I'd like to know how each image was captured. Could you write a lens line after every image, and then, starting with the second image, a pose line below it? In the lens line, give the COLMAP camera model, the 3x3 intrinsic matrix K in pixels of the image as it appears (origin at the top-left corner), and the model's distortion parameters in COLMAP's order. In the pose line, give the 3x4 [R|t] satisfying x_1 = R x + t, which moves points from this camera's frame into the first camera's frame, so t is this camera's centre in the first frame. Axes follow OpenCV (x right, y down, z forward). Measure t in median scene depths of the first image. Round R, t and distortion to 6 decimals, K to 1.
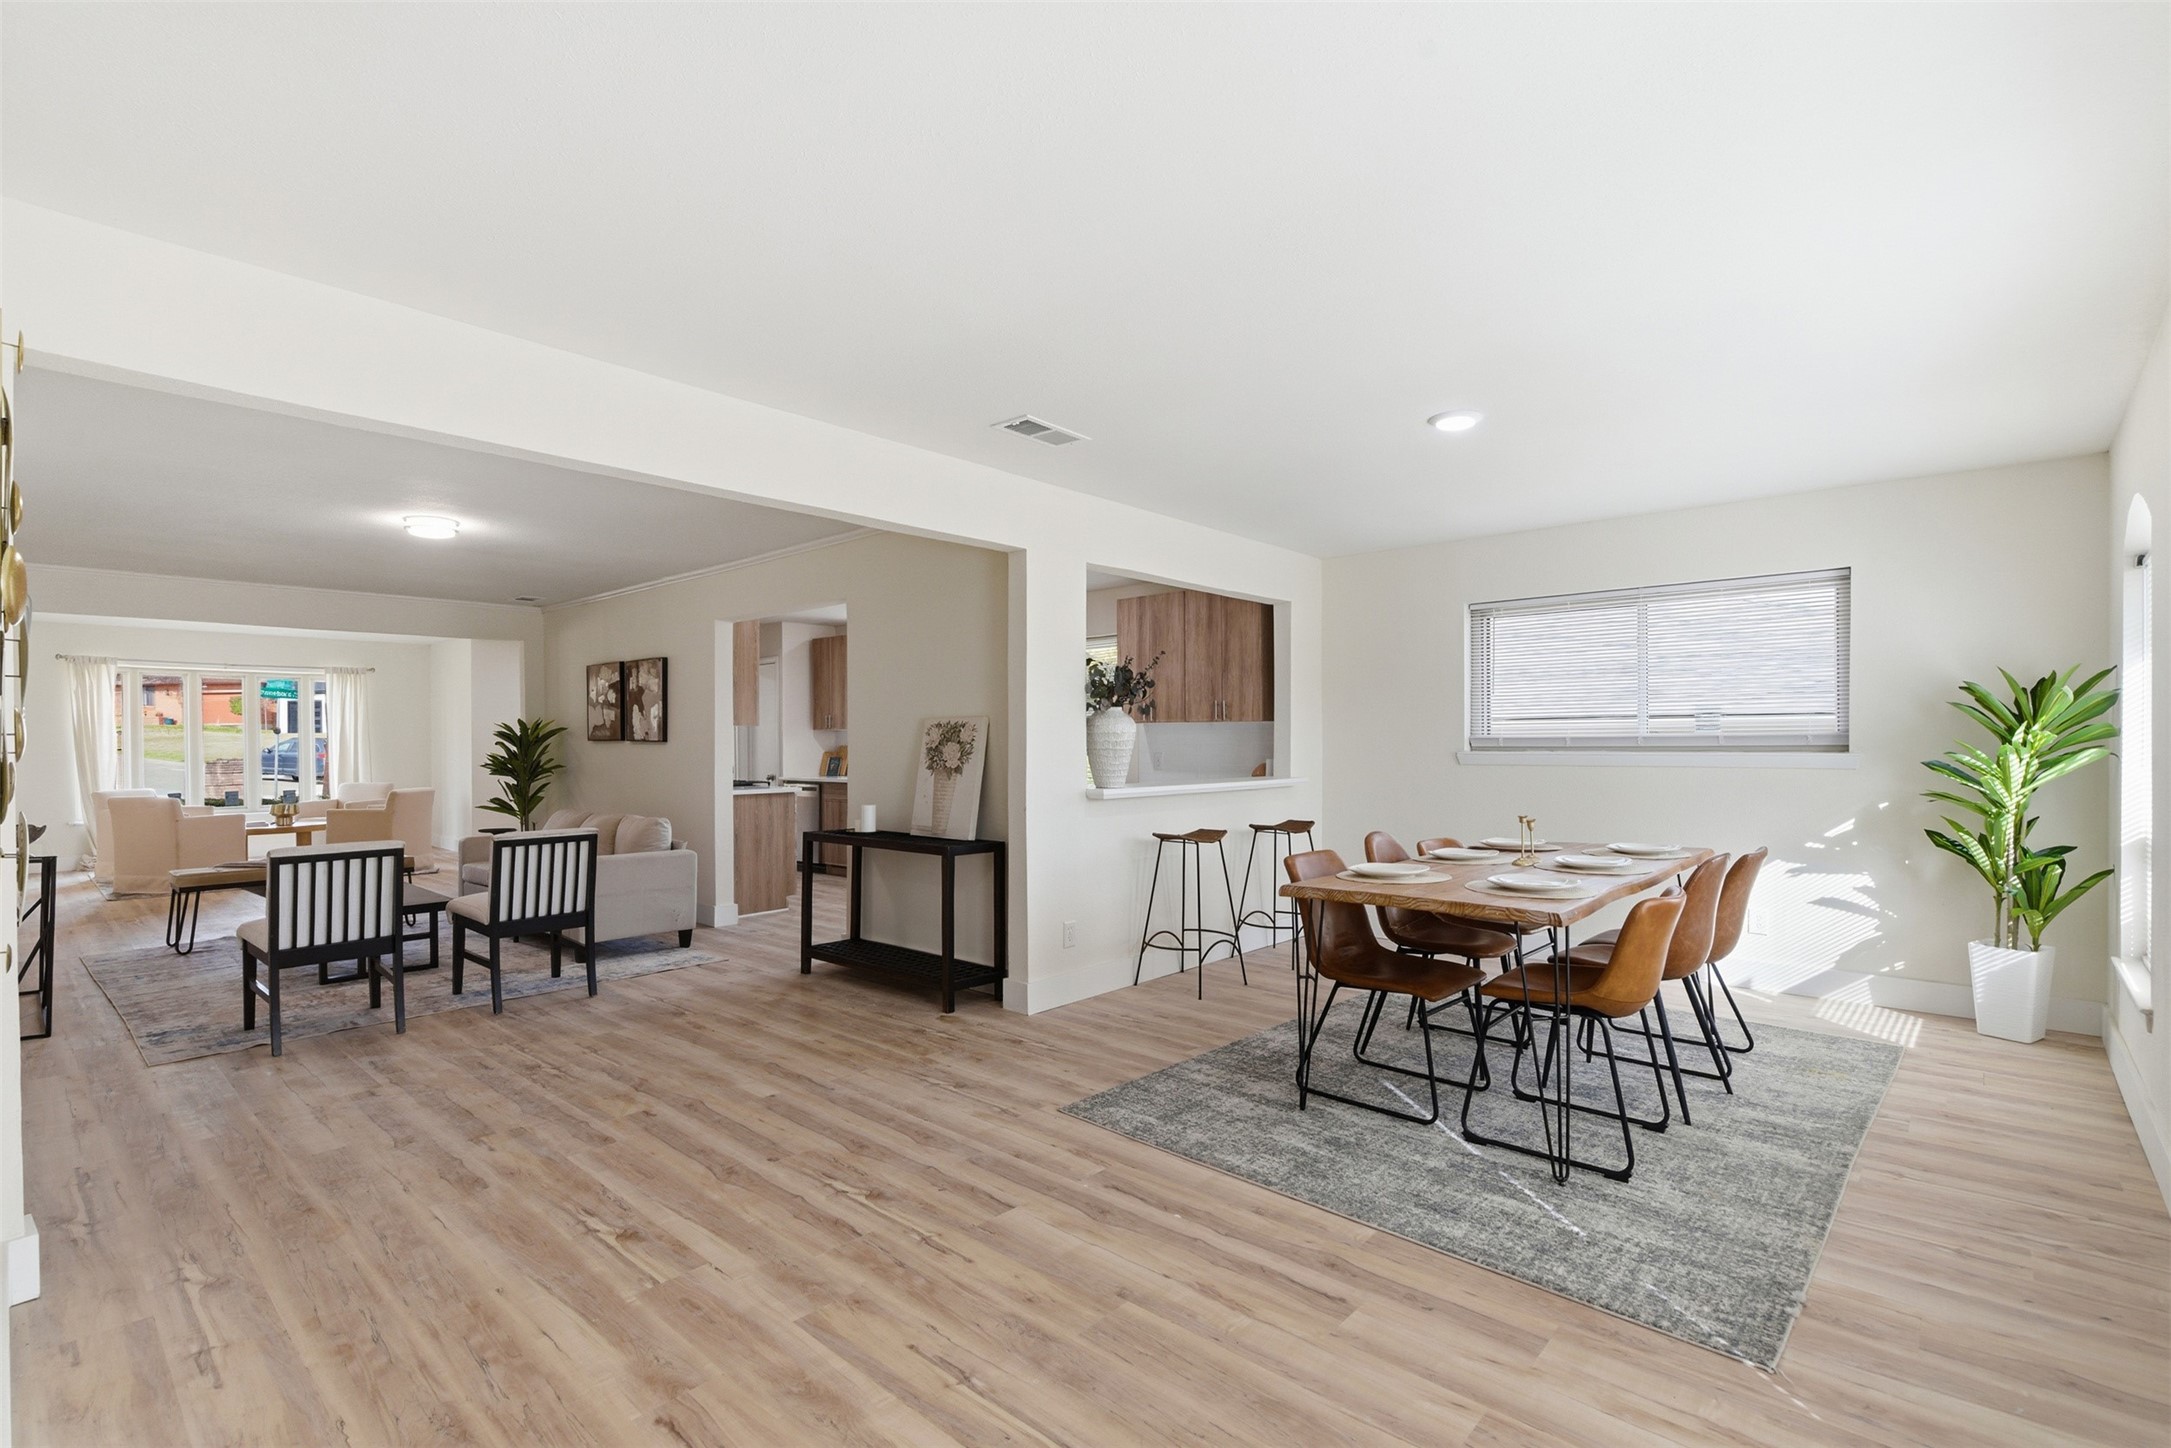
lens RADIAL K [[990.2, 0, 1067.1], [0, 990.2, 736.4], [0, 0, 1]] dist [0.001148, -0.000045]
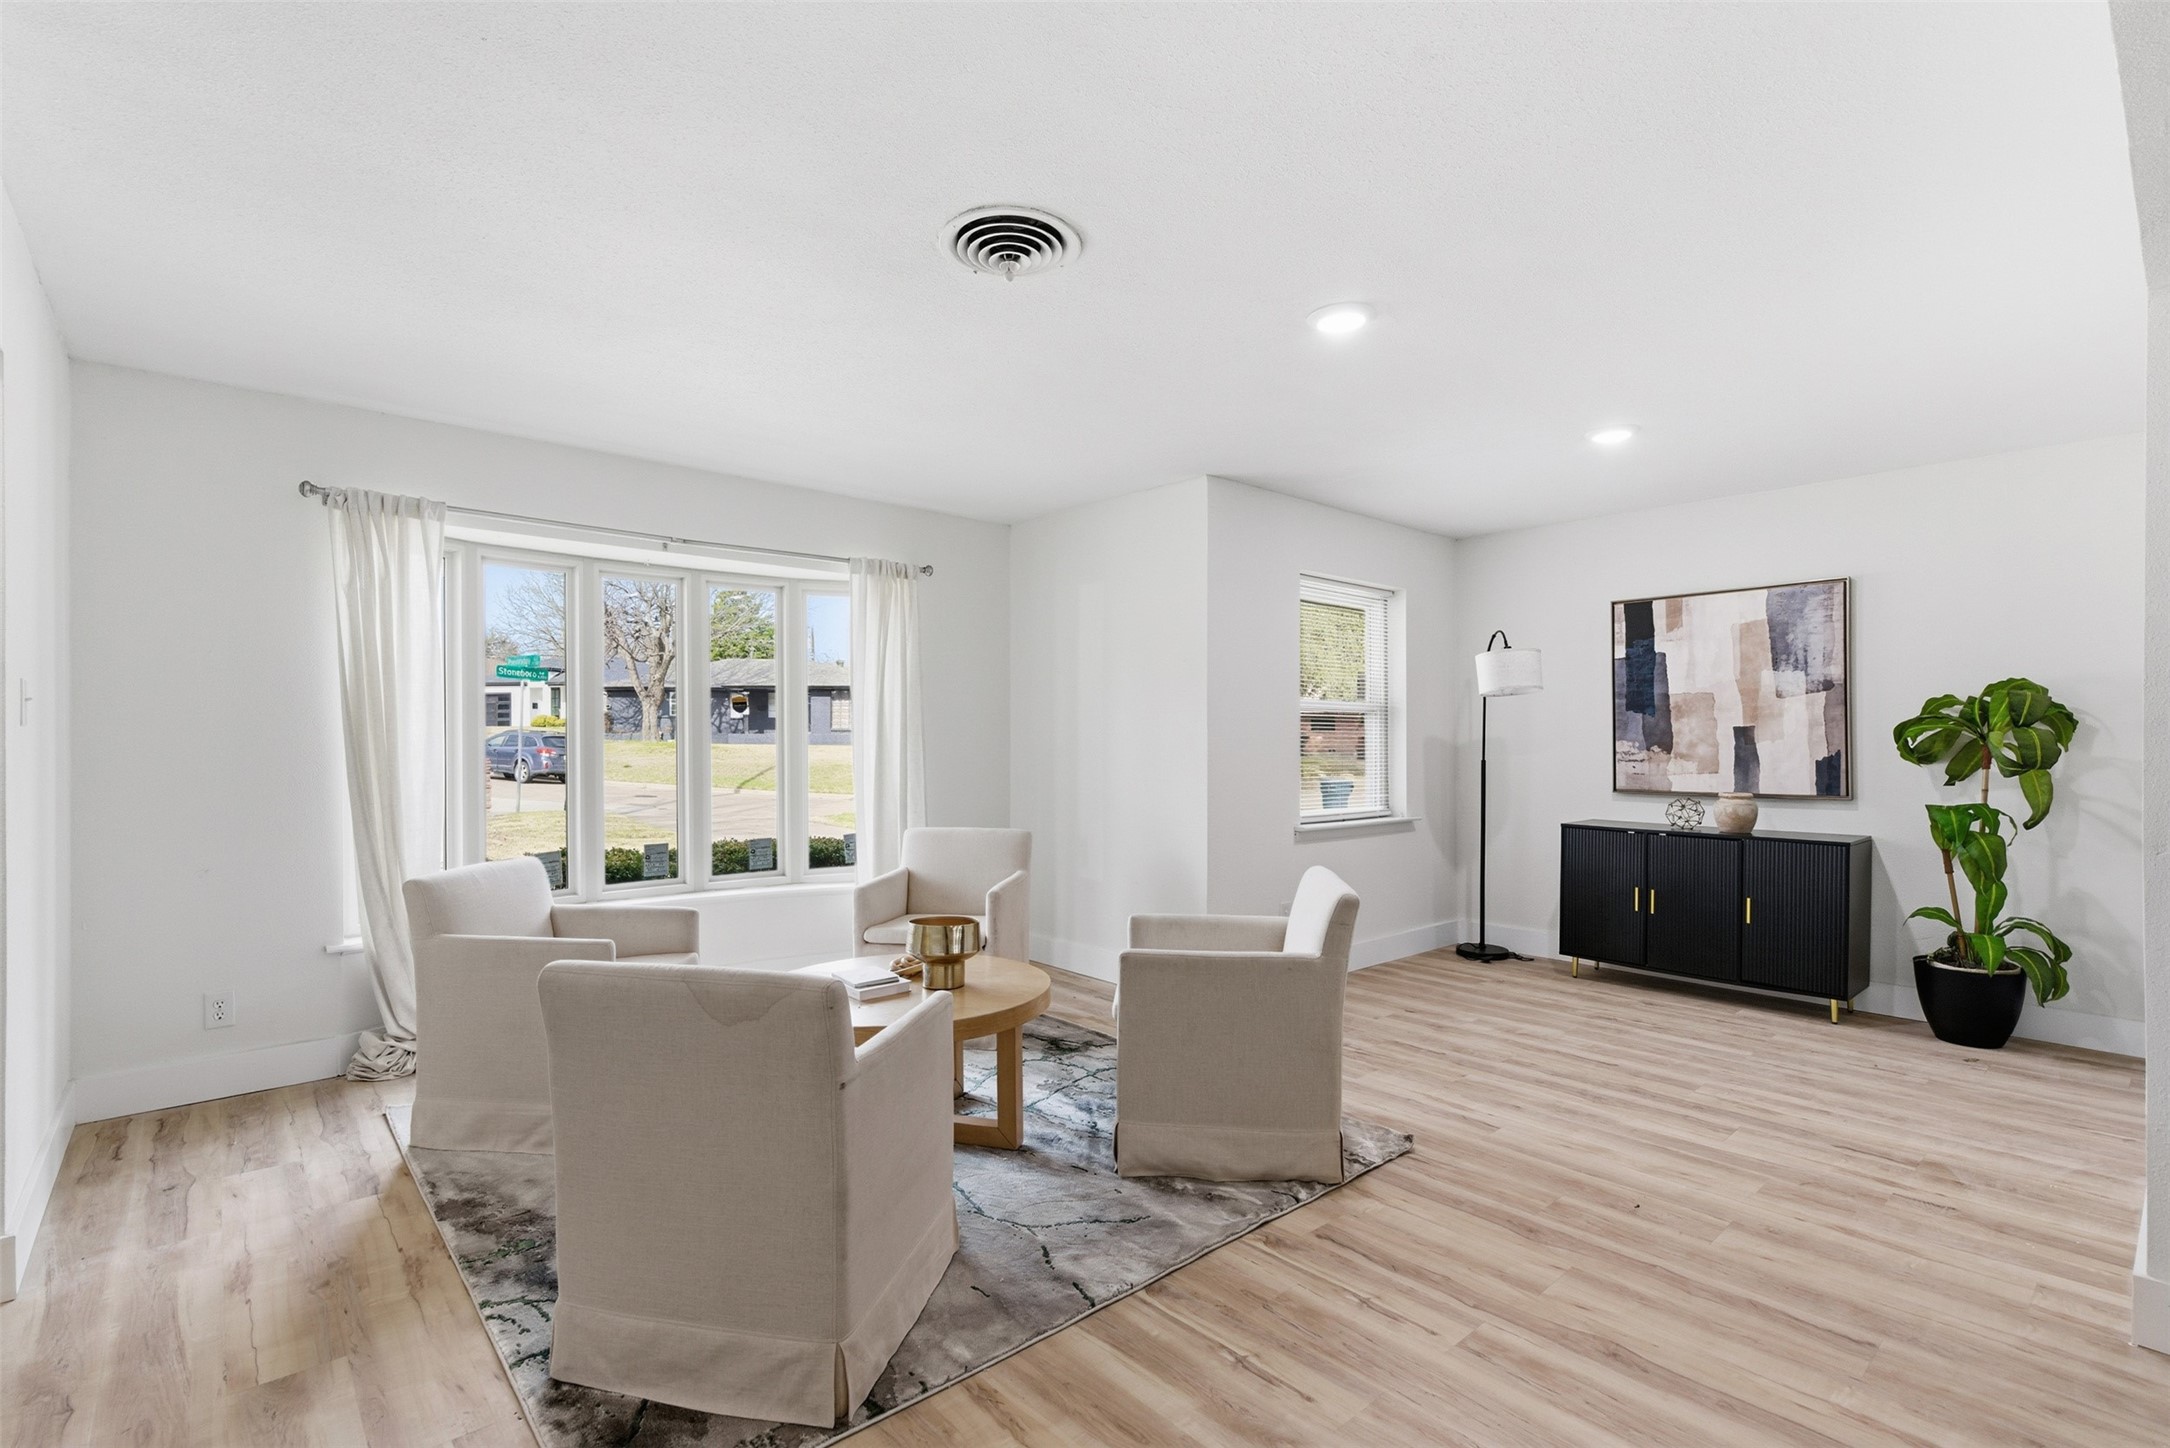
lens RADIAL K [[995.0, 0, 1076.7], [0, 995.0, 729.9], [0, 0, 1]] dist [0.003255, -0.000190]
pose [[0.994873, 0.003318, -0.101080, -0.693778], [-0.003558, 0.999991, -0.002199, 0.006426], [0.101072, 0.002547, 0.994876, 0.660682]]
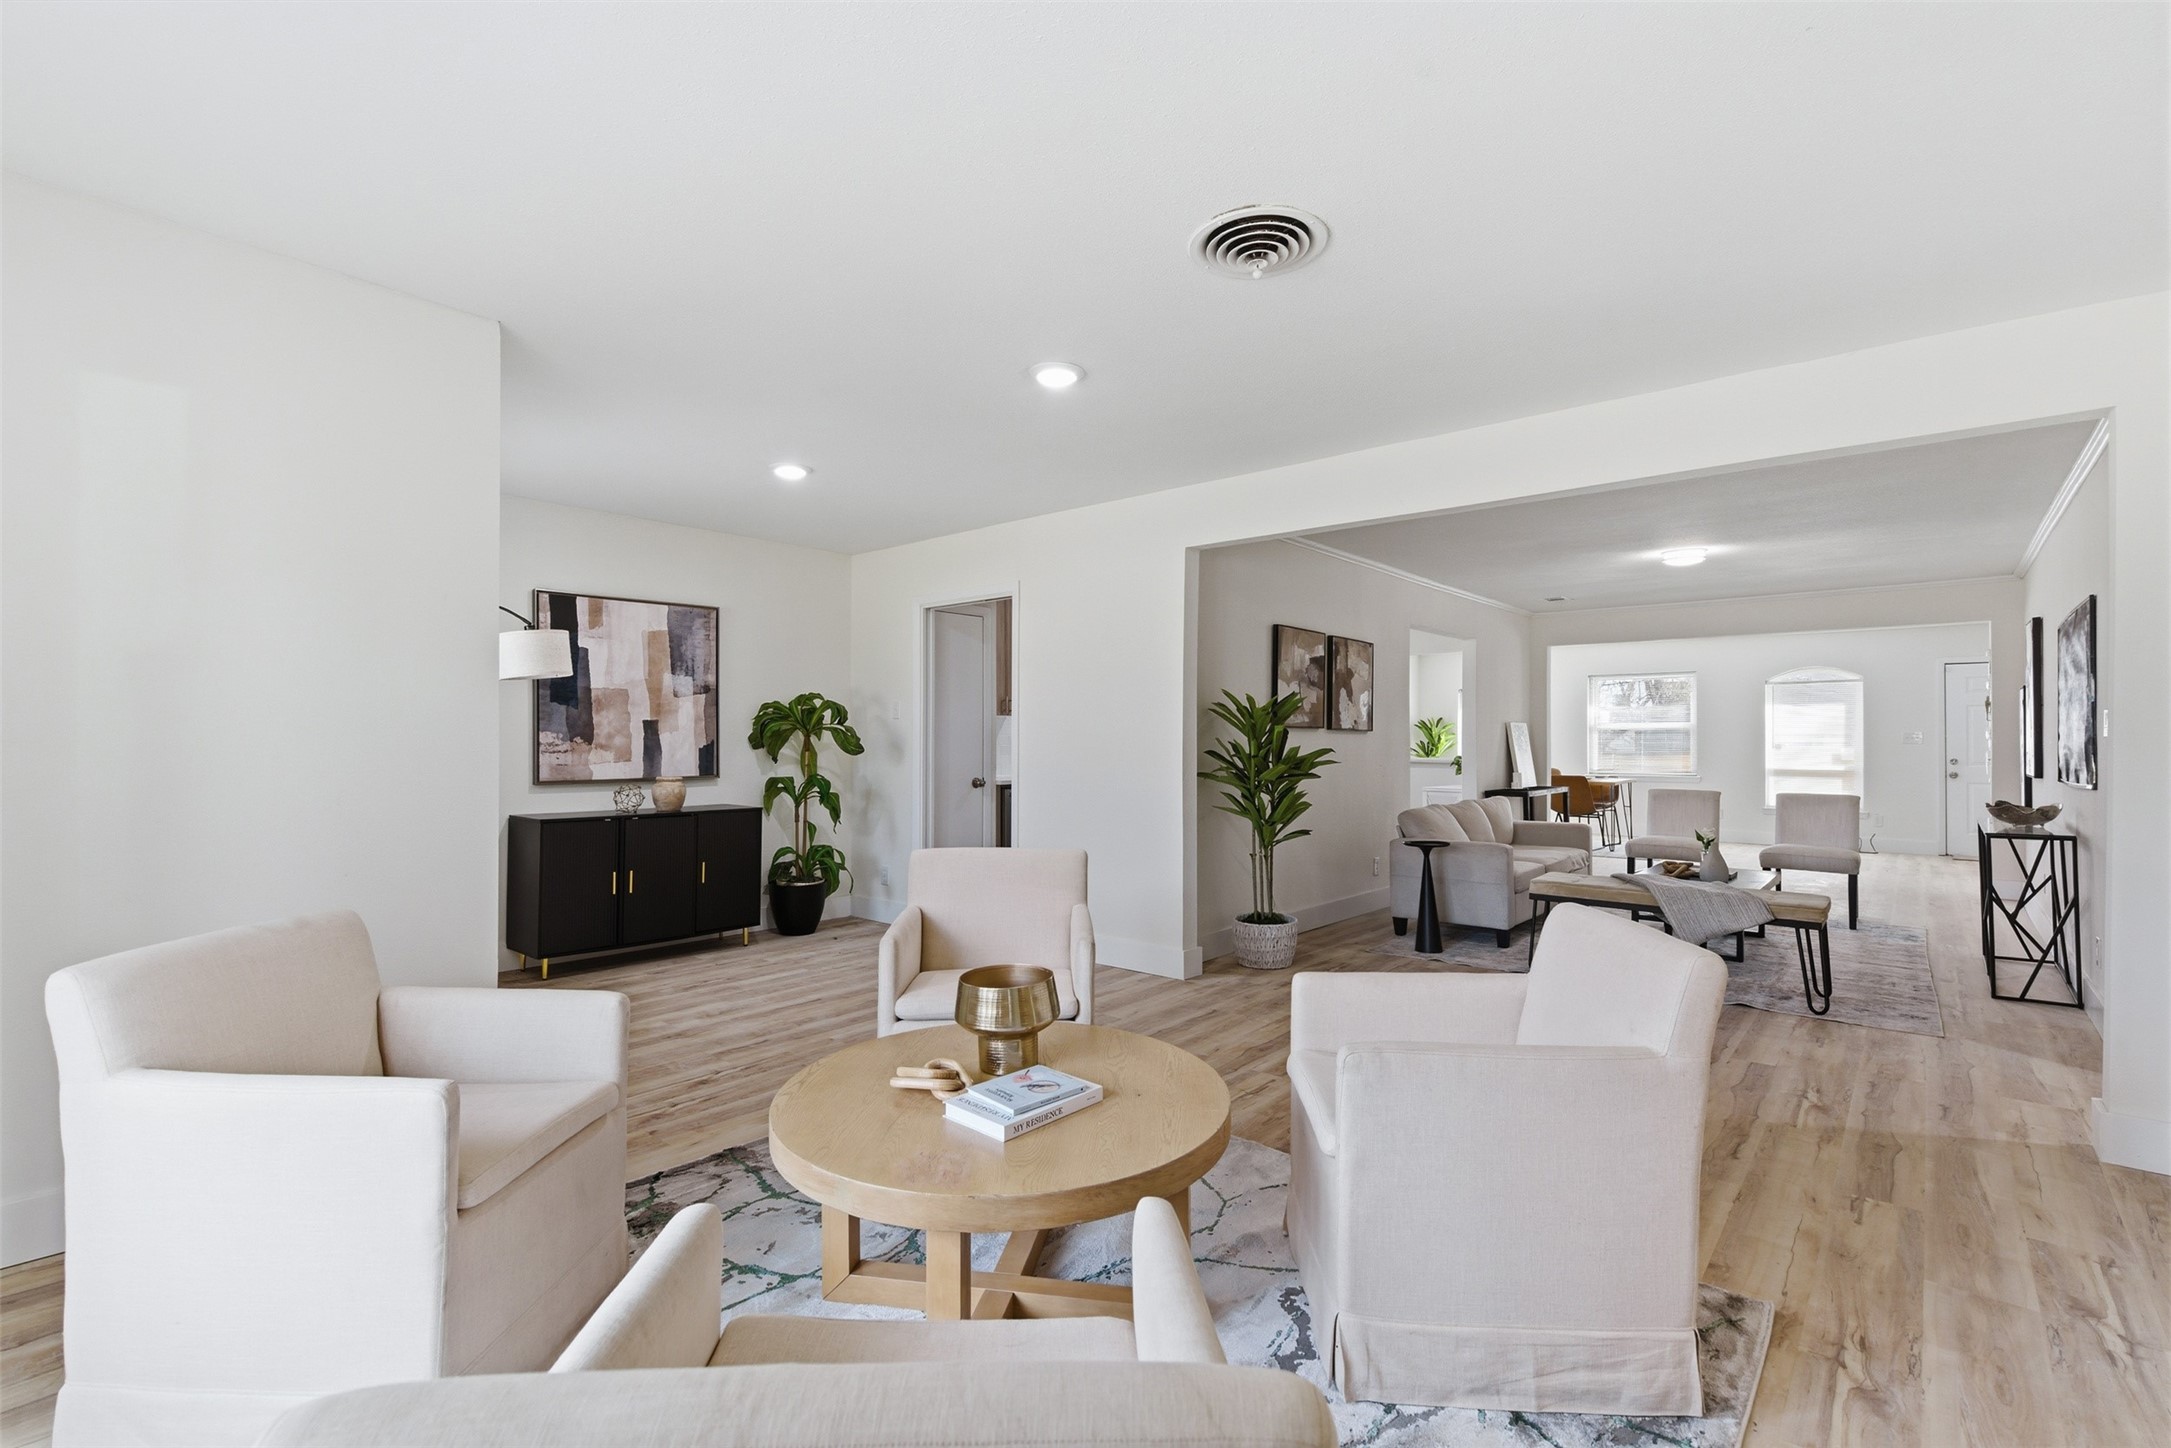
lens RADIAL K [[990.2, 0, 1067.1], [0, 990.2, 736.4], [0, 0, 1]] dist [0.001148, -0.000045]
pose [[-0.030603, 0.007400, 0.999504, -0.992225], [-0.007366, 0.999944, -0.007629, 0.014406], [-0.999504, -0.007596, -0.030547, 0.965041]]
